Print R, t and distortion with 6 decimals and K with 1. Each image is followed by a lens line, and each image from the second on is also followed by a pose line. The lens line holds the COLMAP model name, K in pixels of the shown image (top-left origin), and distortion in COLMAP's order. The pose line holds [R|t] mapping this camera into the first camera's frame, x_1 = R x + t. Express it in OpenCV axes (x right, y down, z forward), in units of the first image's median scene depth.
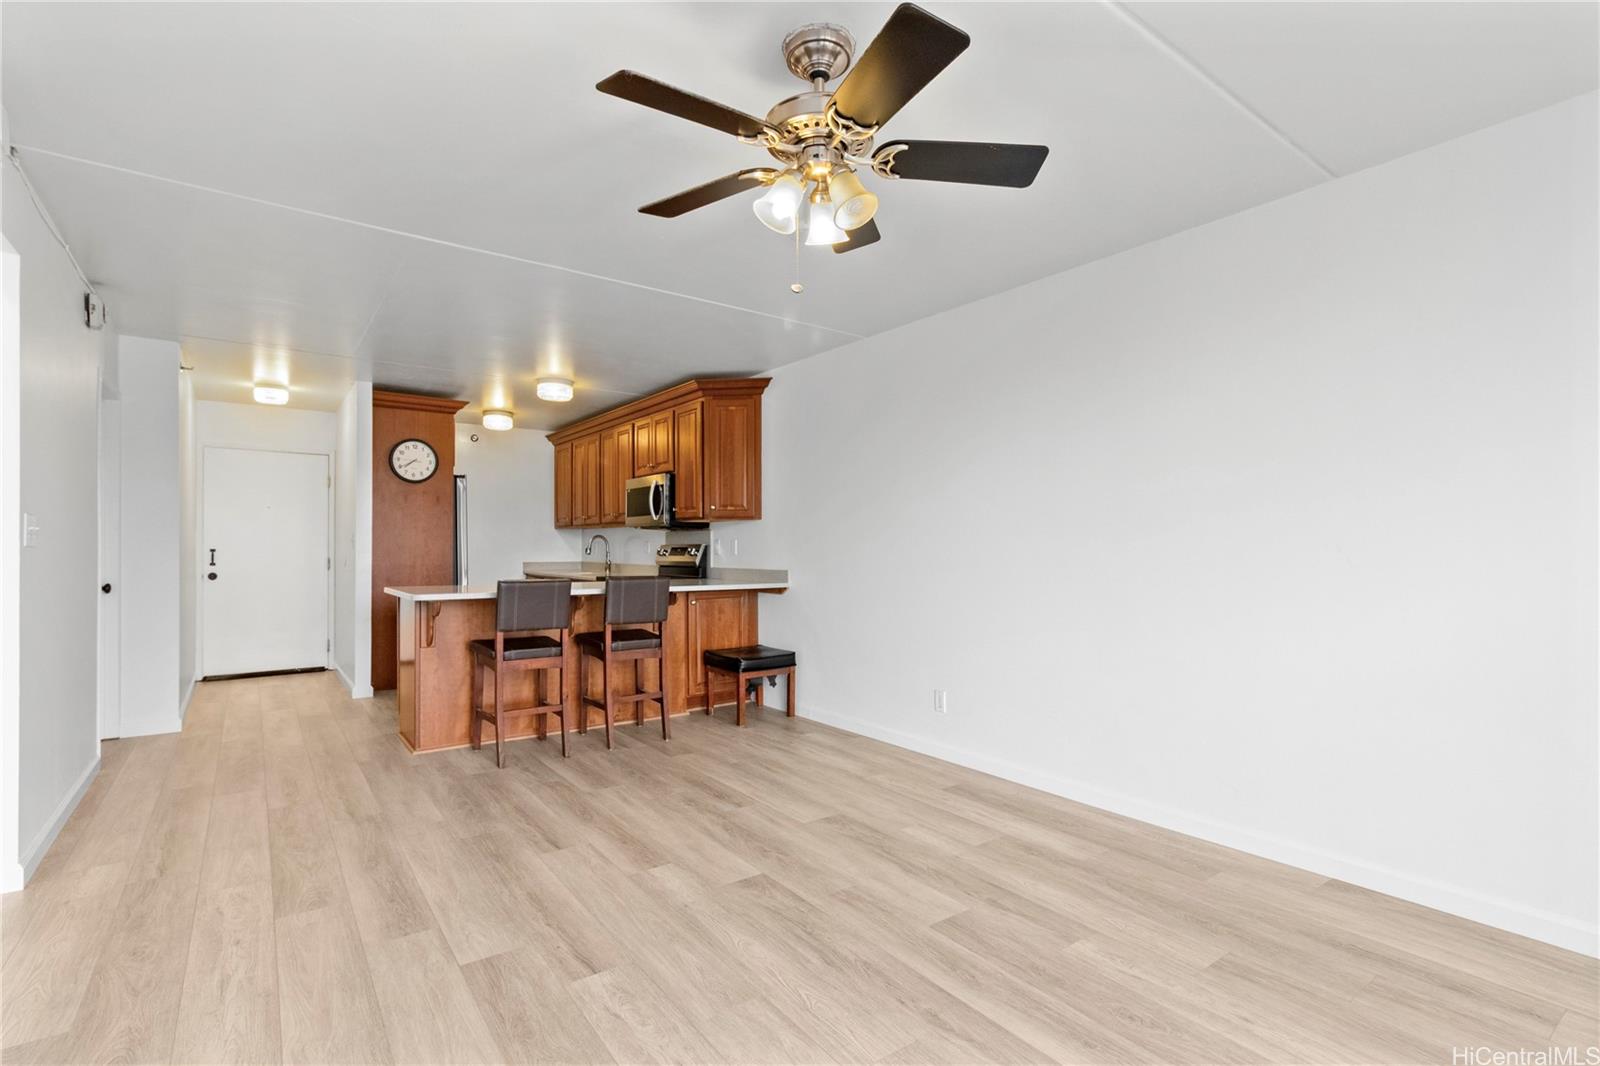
lens RADIAL K [[751.2, 0, 800.0], [0, 751.2, 533.0], [0, 0, 1]] dist [0.003753, 0.000166]
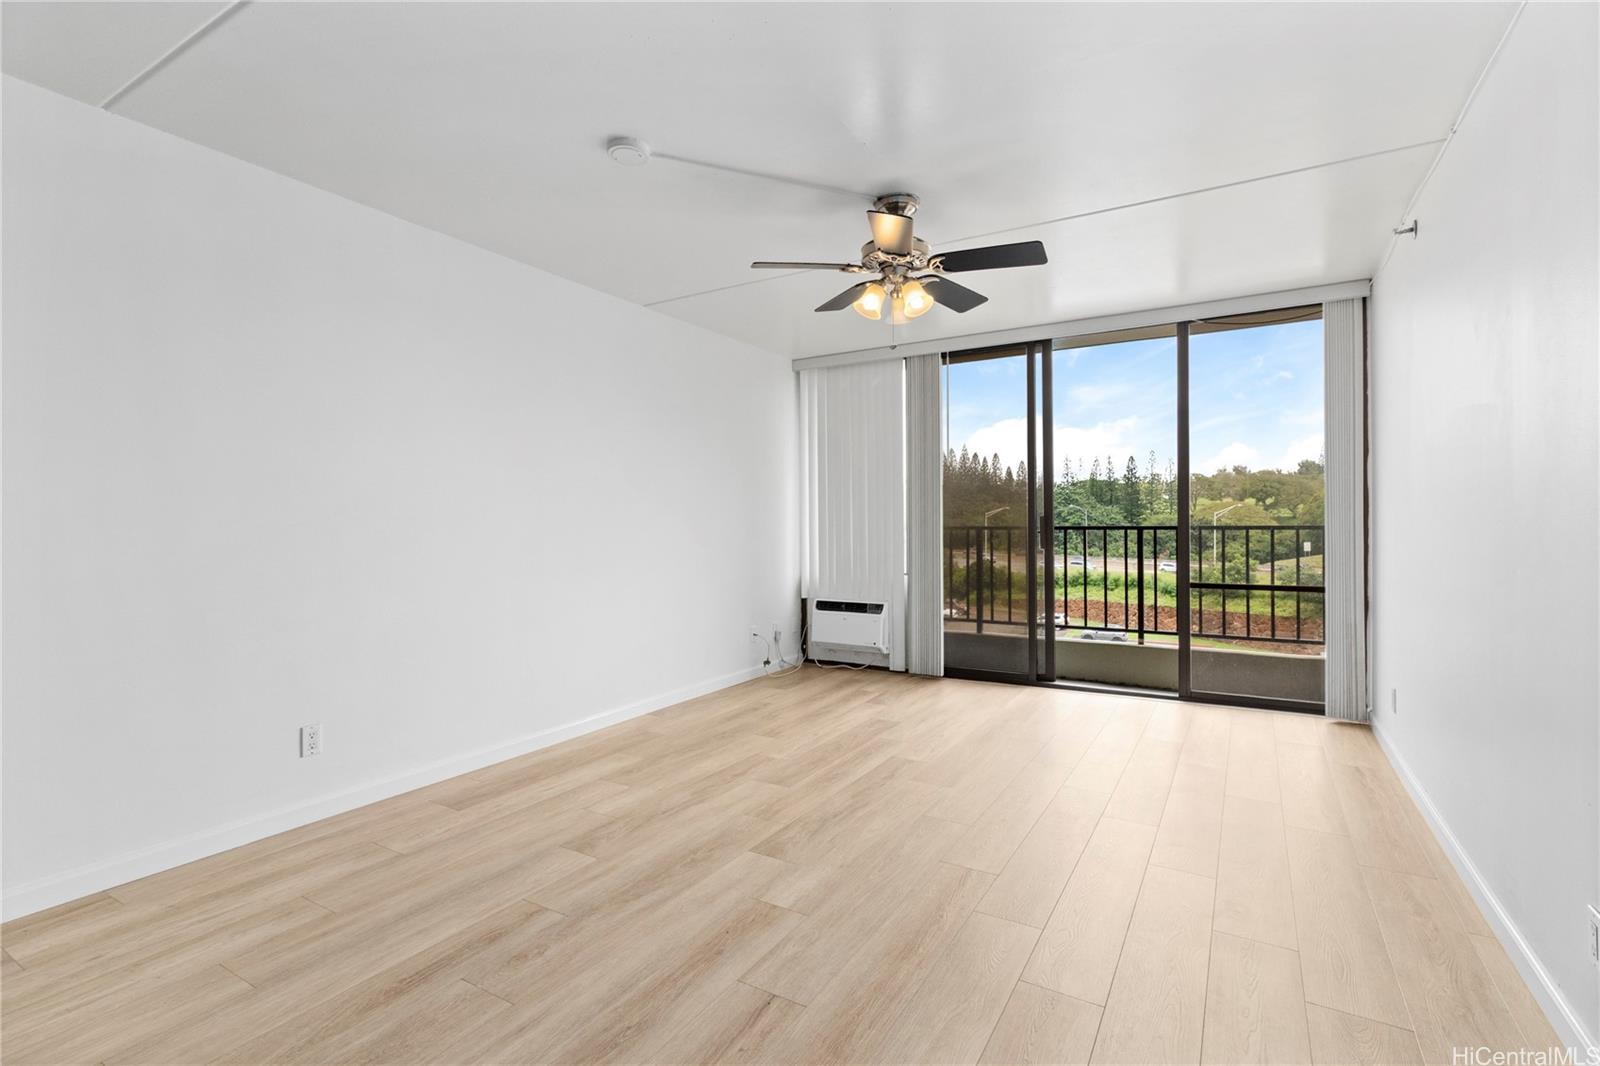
lens RADIAL K [[751.2, 0, 800.0], [0, 751.2, 533.0], [0, 0, 1]] dist [0.003753, 0.000166]
pose [[-0.395700, -0.010789, 0.918316, -0.864180], [-0.016377, 0.999855, 0.004690, 0.029712], [-0.918234, -0.013183, -0.395819, 1.185011]]
